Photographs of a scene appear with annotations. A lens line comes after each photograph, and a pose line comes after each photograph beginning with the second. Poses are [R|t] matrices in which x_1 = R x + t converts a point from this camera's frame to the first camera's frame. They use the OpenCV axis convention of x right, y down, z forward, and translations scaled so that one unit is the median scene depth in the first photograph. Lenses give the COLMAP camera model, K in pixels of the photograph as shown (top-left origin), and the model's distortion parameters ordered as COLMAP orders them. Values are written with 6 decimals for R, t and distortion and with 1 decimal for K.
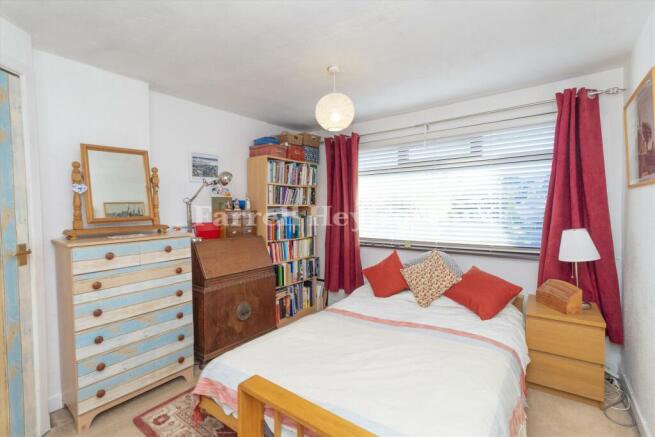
lens RADIAL K [[309.6, 0, 327.5], [0, 309.6, 218.5], [0, 0, 1]] dist [-0.000267, -0.000200]
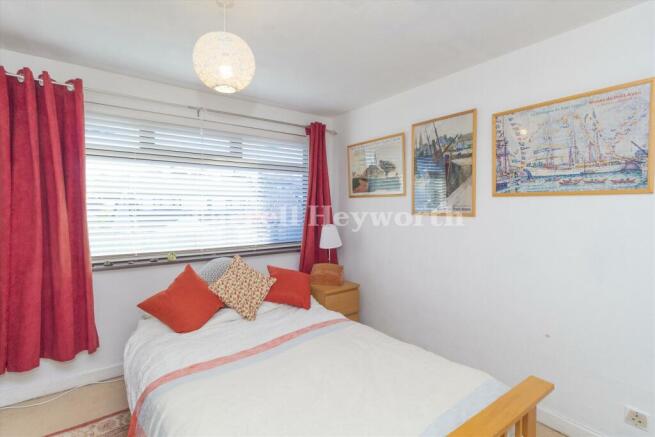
lens RADIAL K [[309.6, 0, 327.5], [0, 309.6, 218.5], [0, 0, 1]] dist [-0.000267, -0.000200]
pose [[0.292801, -0.021039, 0.955942, -0.414305], [0.031004, 0.999441, 0.012500, -0.008641], [-0.955671, 0.025978, 0.293290, 0.462666]]
